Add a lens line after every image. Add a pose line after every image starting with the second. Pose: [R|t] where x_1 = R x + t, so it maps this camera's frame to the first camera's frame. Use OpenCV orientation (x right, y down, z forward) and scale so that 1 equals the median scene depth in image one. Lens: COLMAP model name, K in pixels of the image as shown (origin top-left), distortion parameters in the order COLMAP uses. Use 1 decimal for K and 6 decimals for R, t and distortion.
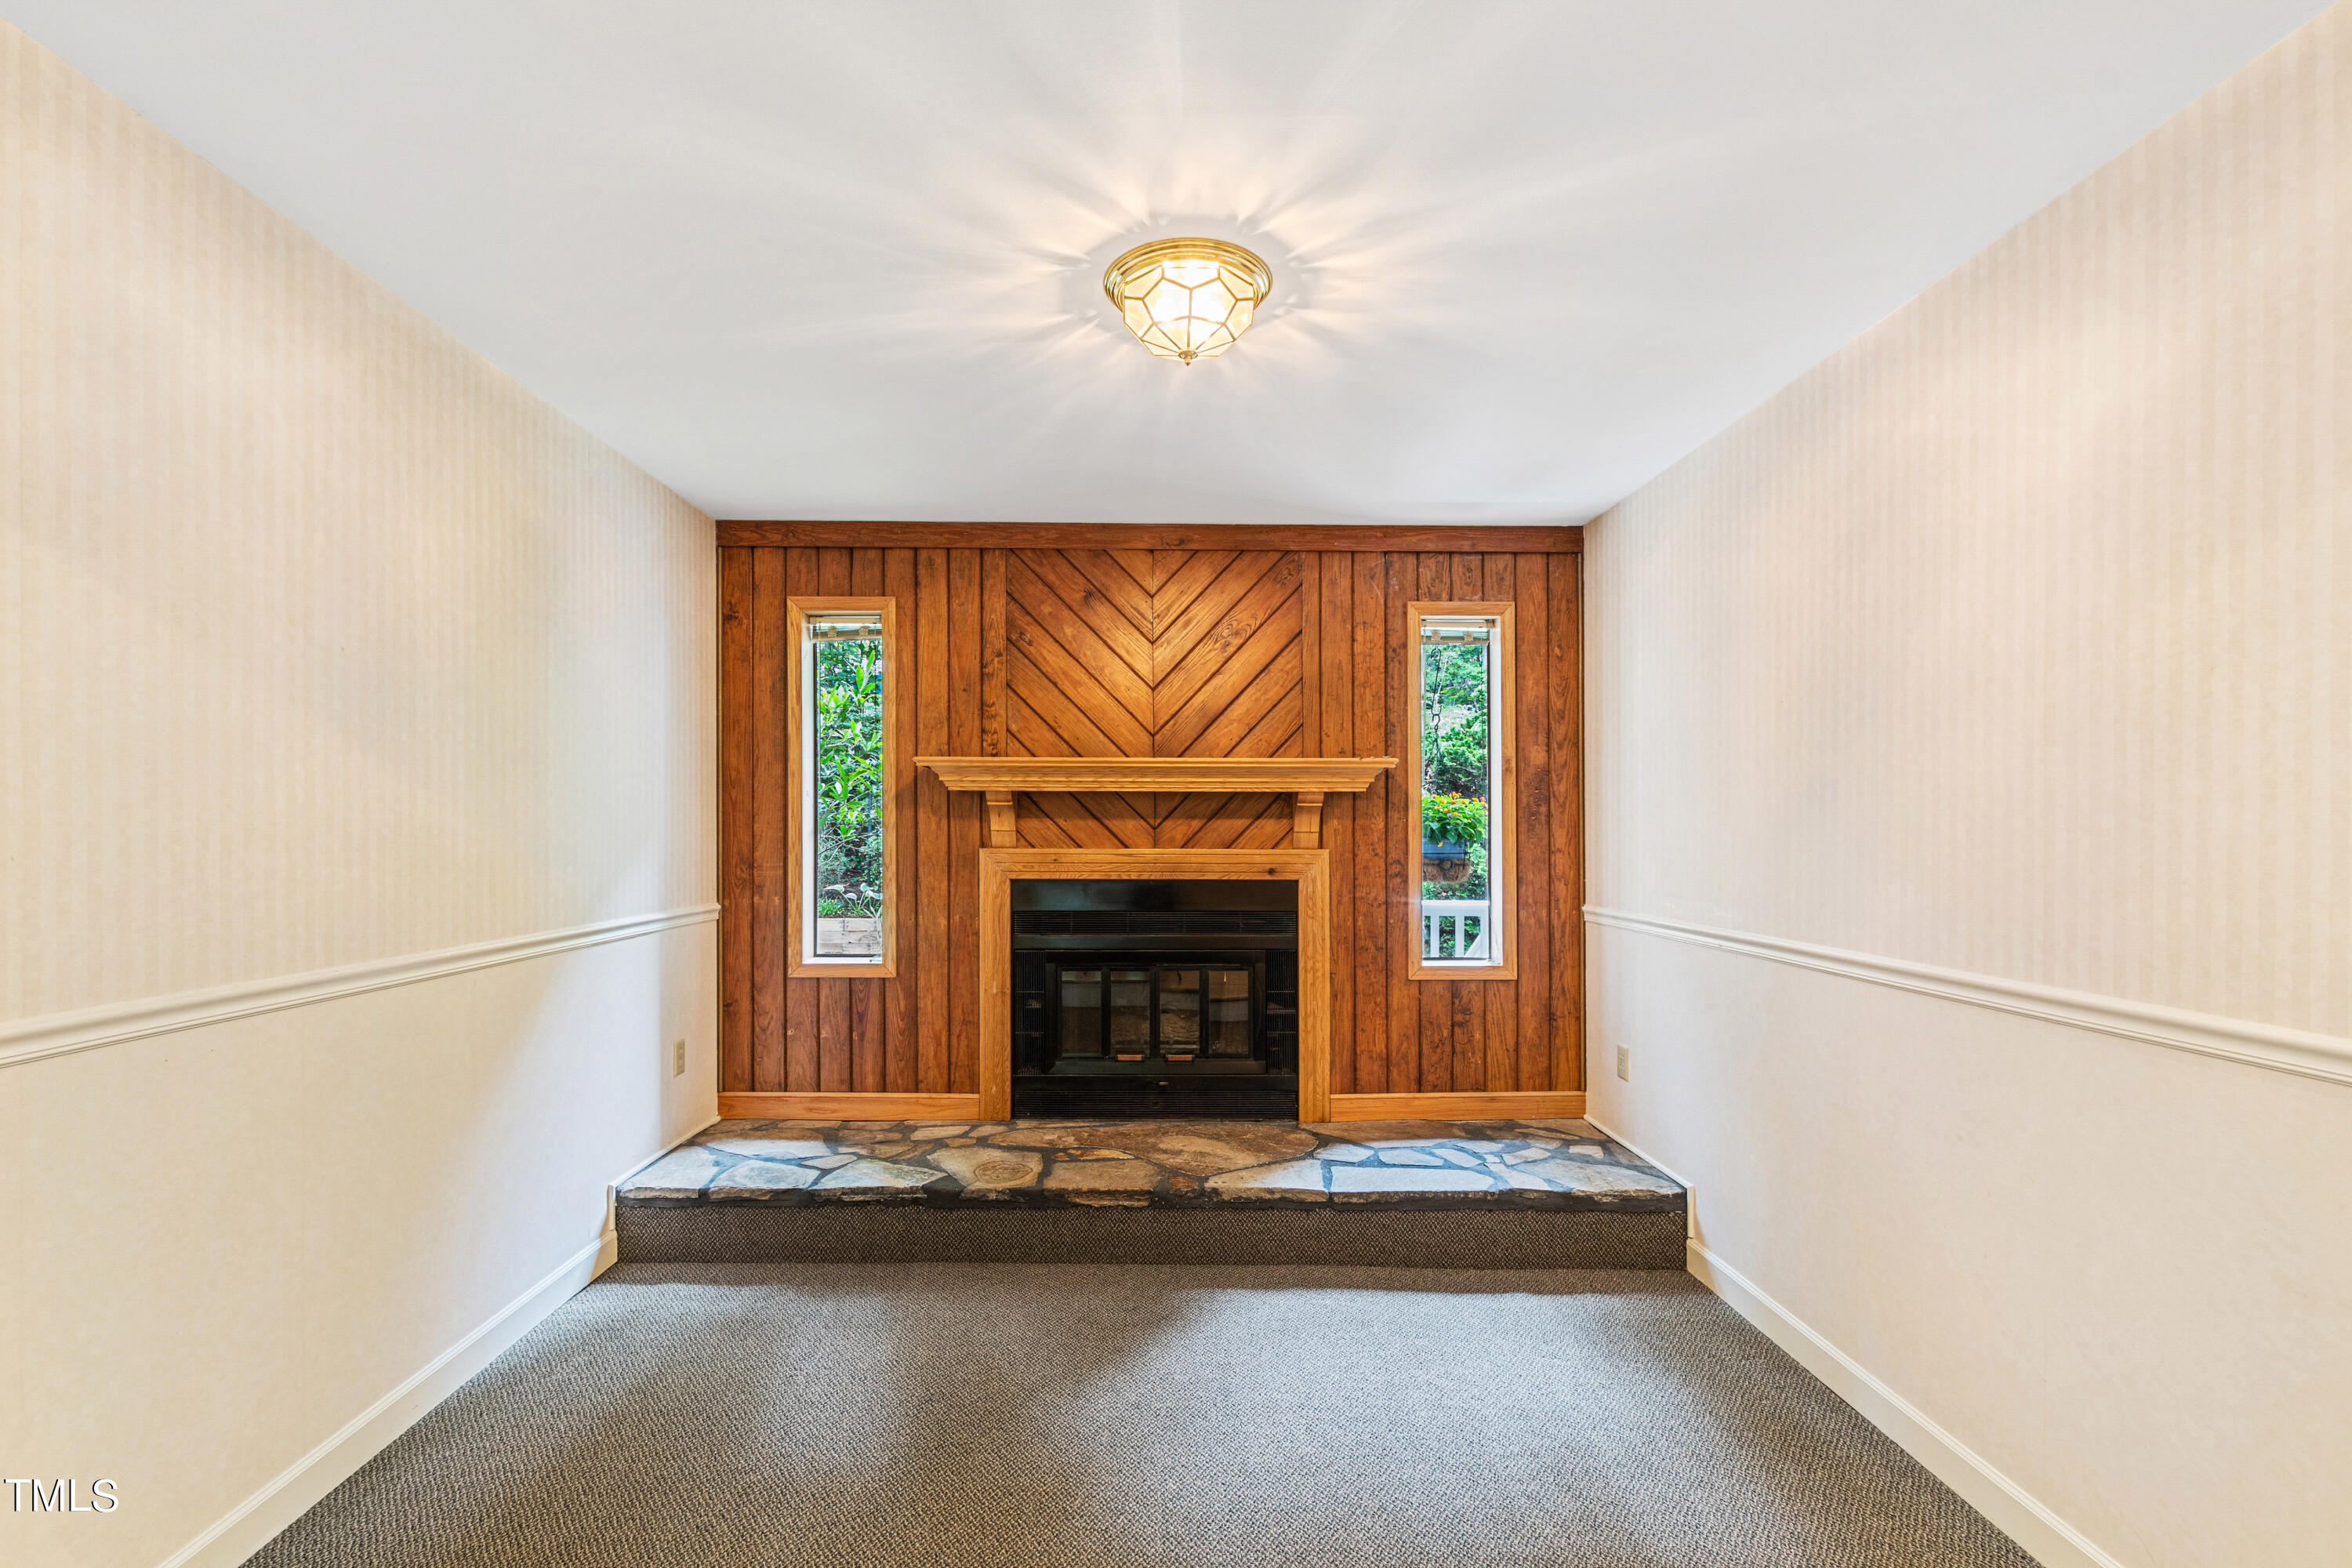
lens RADIAL K [[1021.8, 0, 1162.4], [0, 1021.8, 835.0], [0, 0, 1]] dist [0.003056, -0.002212]
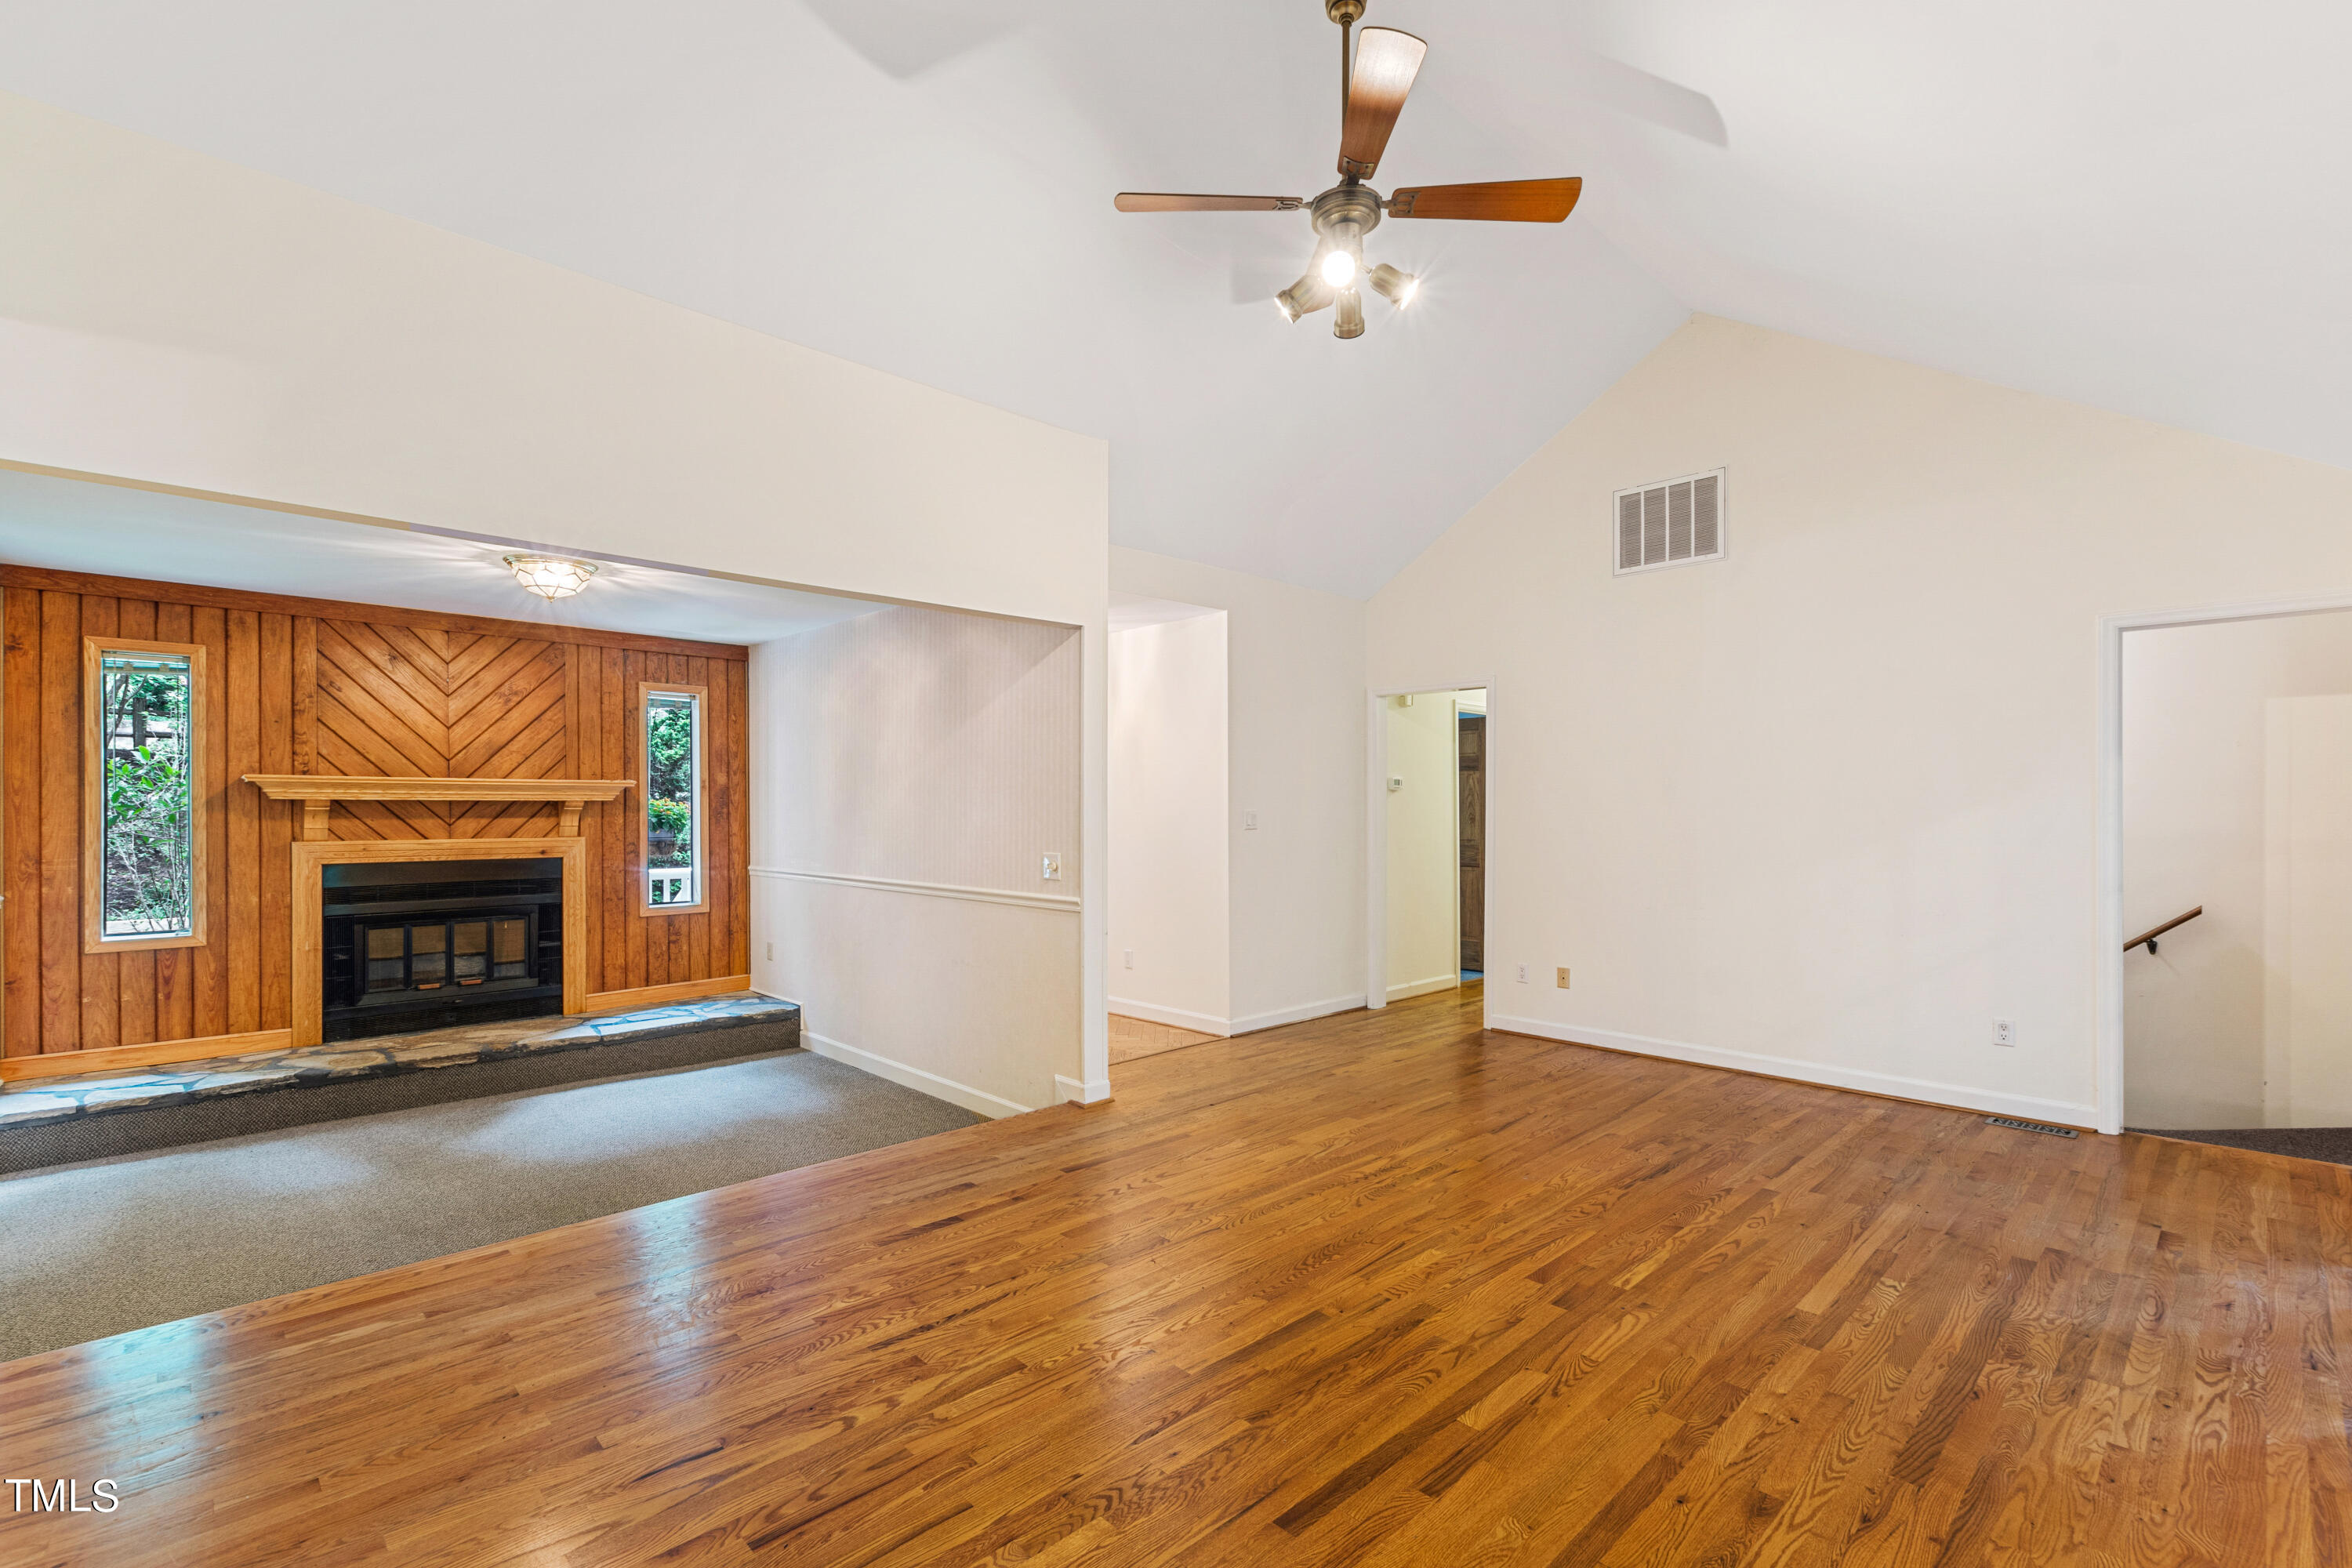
lens RADIAL K [[1021.8, 0, 1159.3], [0, 1021.8, 798.1], [0, 0, 1]] dist [0.003056, -0.002212]
pose [[0.721453, 0.004413, 0.692449, -0.285594], [0.006014, 0.999902, -0.012637, -0.020425], [-0.692437, 0.013281, 0.721356, -0.731313]]
